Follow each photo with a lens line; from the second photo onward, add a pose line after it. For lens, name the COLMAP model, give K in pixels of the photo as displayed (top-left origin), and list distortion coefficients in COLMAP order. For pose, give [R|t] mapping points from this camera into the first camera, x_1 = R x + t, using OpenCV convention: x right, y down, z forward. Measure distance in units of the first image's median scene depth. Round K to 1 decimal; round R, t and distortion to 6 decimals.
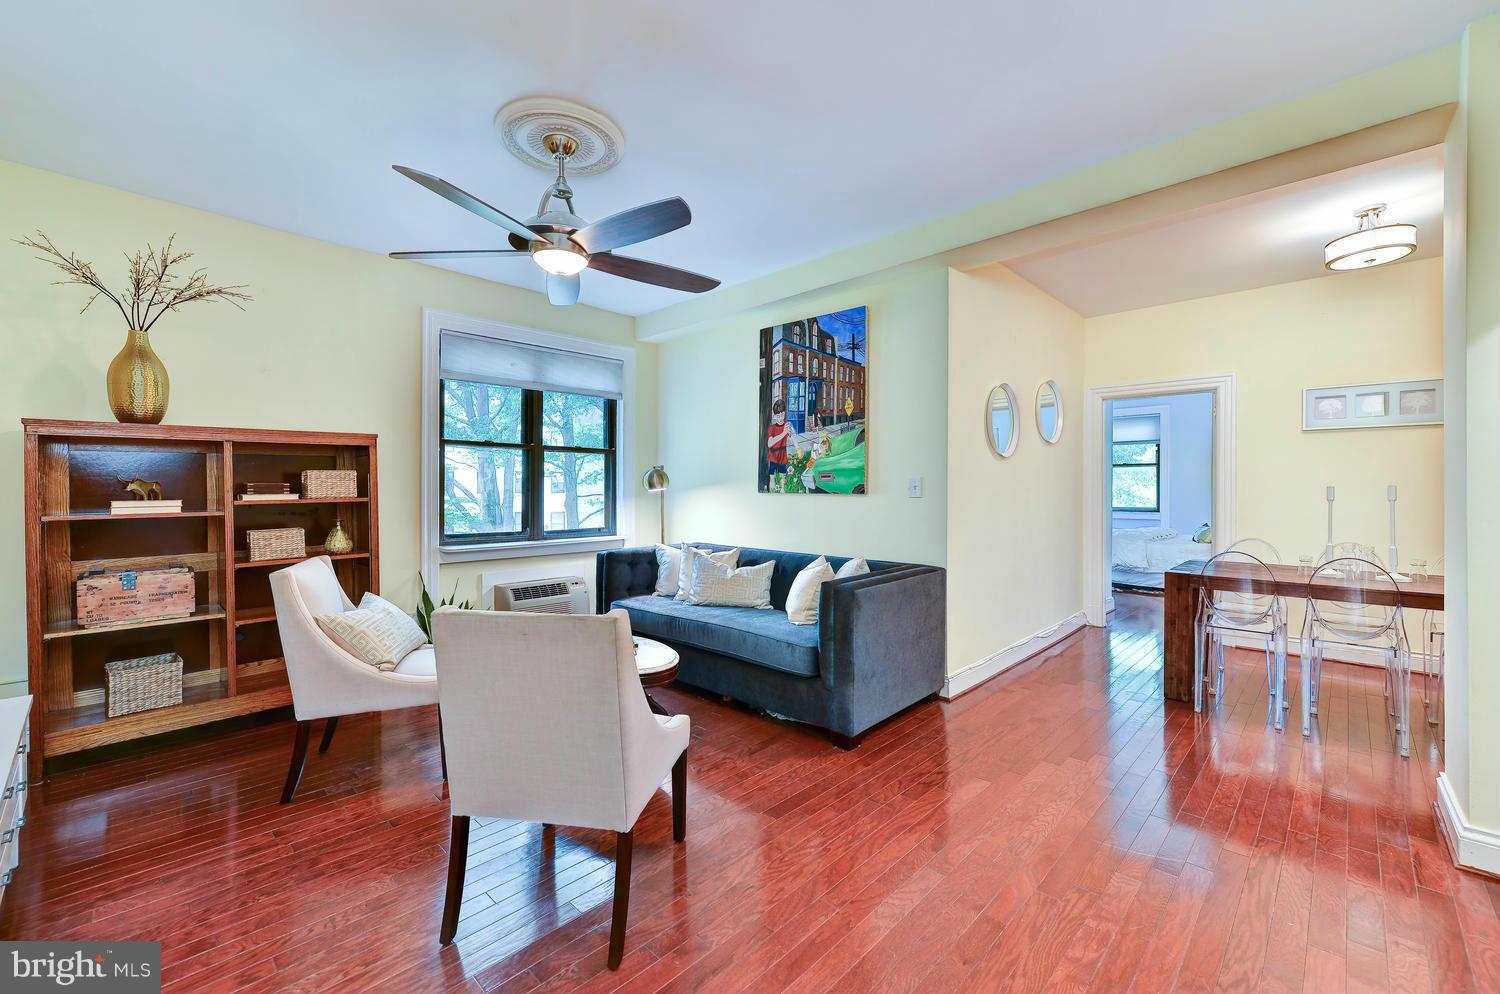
lens RADIAL K [[617.4, 0, 744.6], [0, 617.4, 490.6], [0, 0, 1]] dist [0.000928, 0.000039]
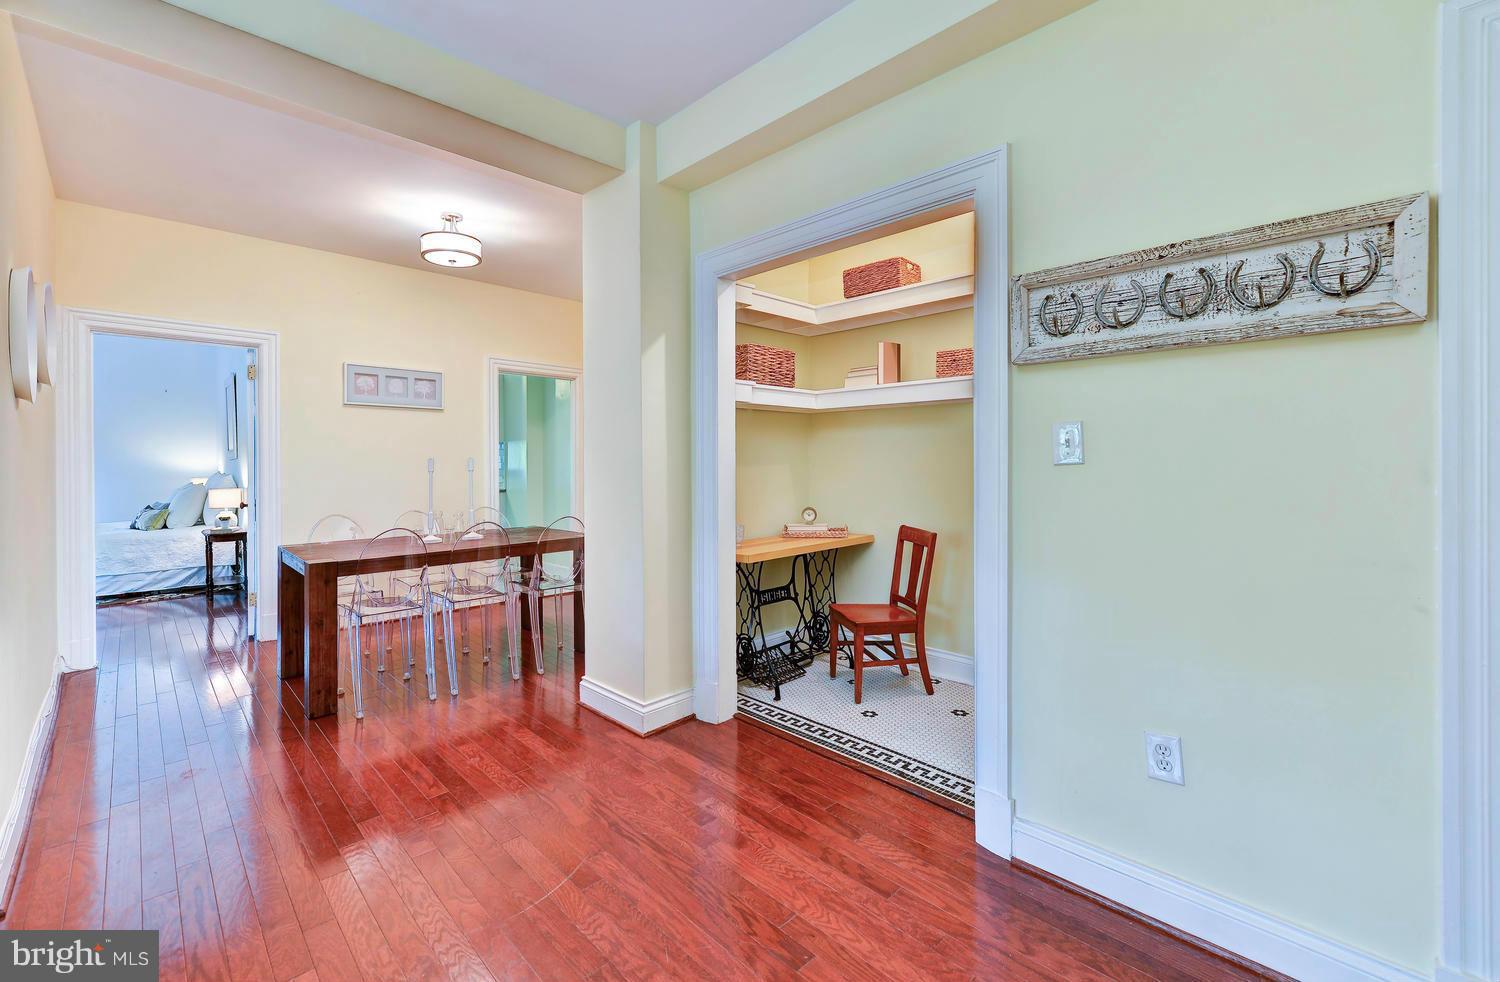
lens RADIAL K [[626.2, 0, 723.0], [0, 626.2, 464.0], [0, 0, 1]] dist [-0.000420, -0.000128]
pose [[0.040311, -0.005850, 0.999170, -0.101120], [0.008600, 0.999948, 0.005508, 0.001031], [-0.999150, 0.008371, 0.040360, 0.364205]]
